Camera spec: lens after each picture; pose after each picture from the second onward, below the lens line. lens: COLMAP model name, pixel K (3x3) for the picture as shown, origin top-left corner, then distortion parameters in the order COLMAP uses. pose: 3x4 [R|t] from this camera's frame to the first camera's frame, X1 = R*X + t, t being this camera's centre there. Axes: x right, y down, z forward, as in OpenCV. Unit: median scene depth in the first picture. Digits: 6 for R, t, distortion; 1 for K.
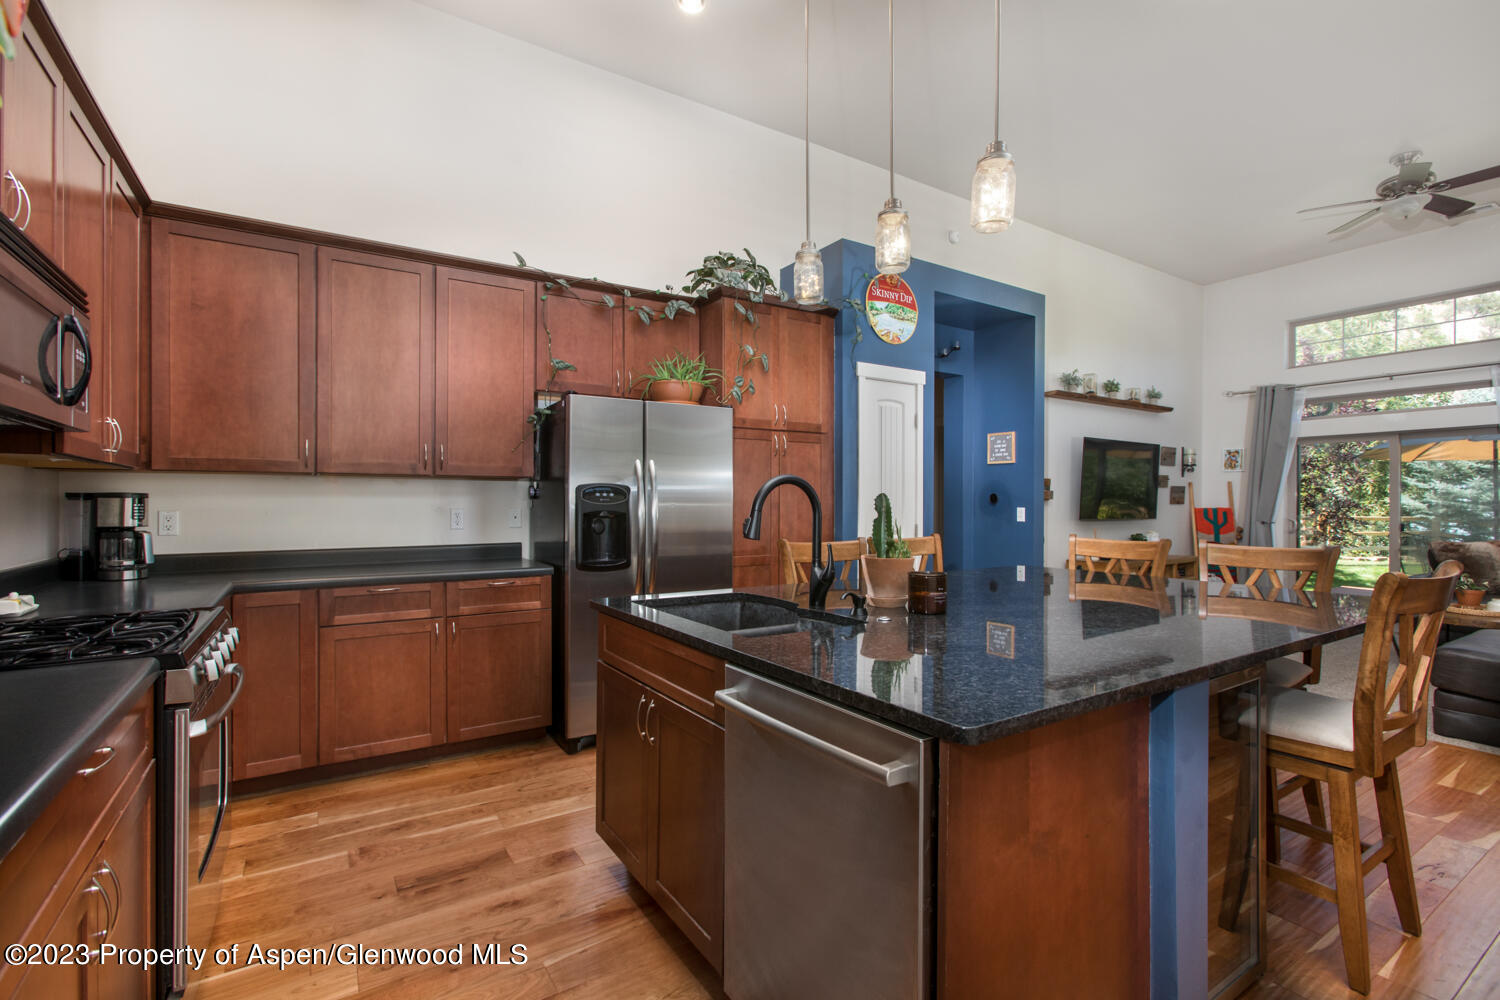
lens RADIAL K [[680.9, 0, 749.9], [0, 680.9, 496.2], [0, 0, 1]] dist [-0.015886, 0.016761]
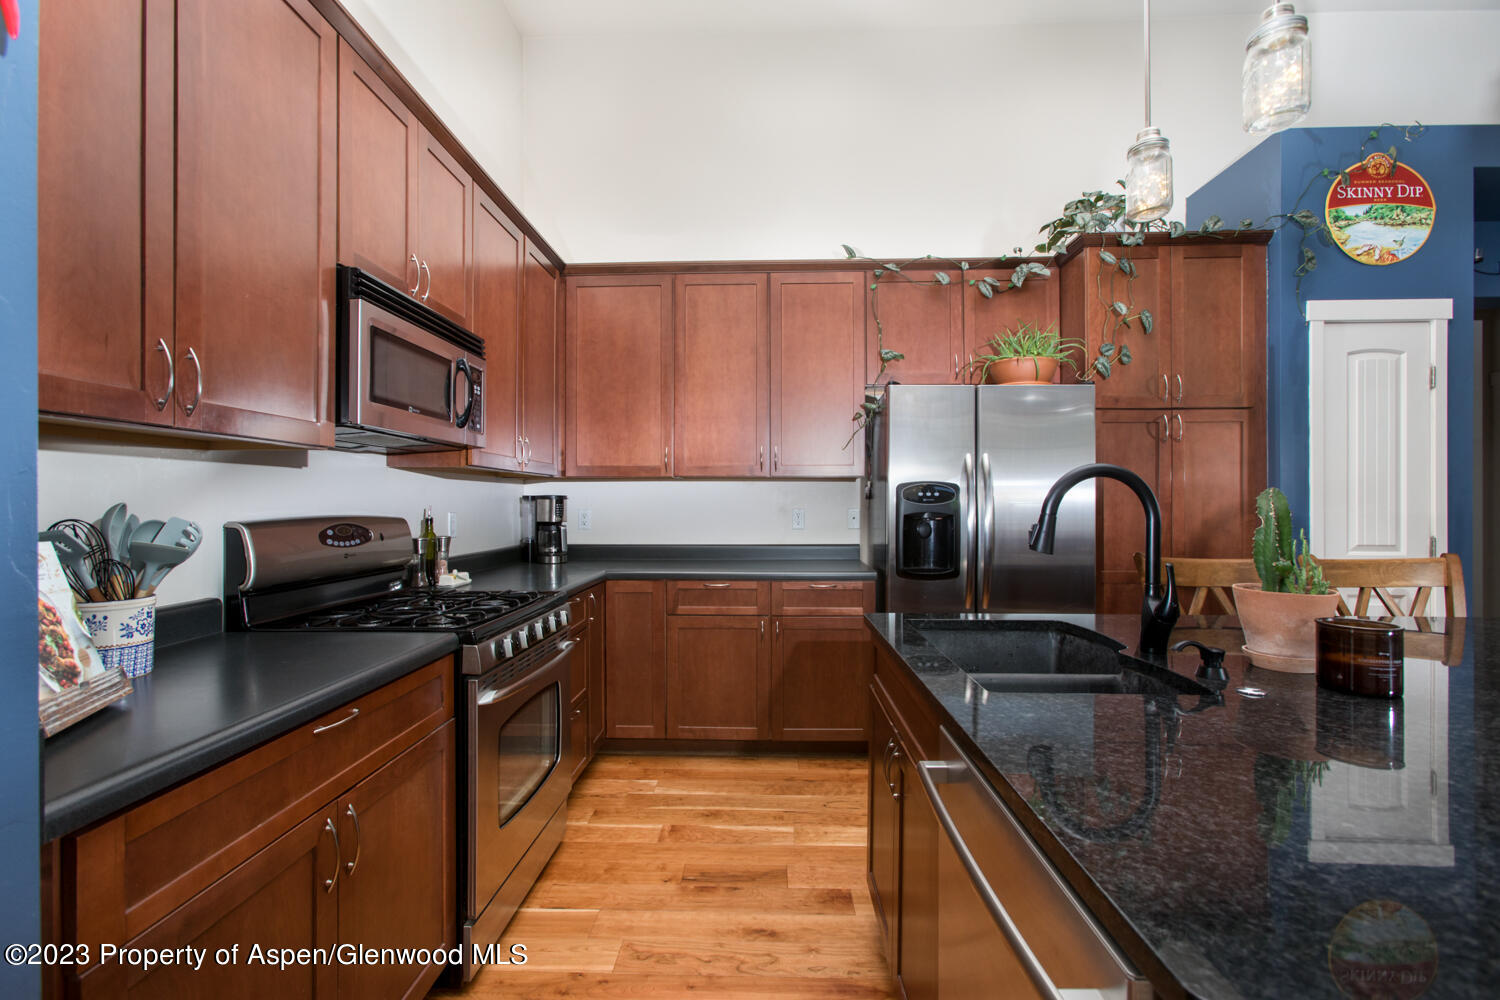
lens RADIAL K [[680.9, 0, 749.9], [0, 680.9, 496.2], [0, 0, 1]] dist [-0.015886, 0.016761]
pose [[0.827174, -0.005216, -0.561922, 0.095798], [0.004713, 0.999986, -0.002345, 0.001298], [0.561926, -0.000709, 0.827187, 0.132646]]
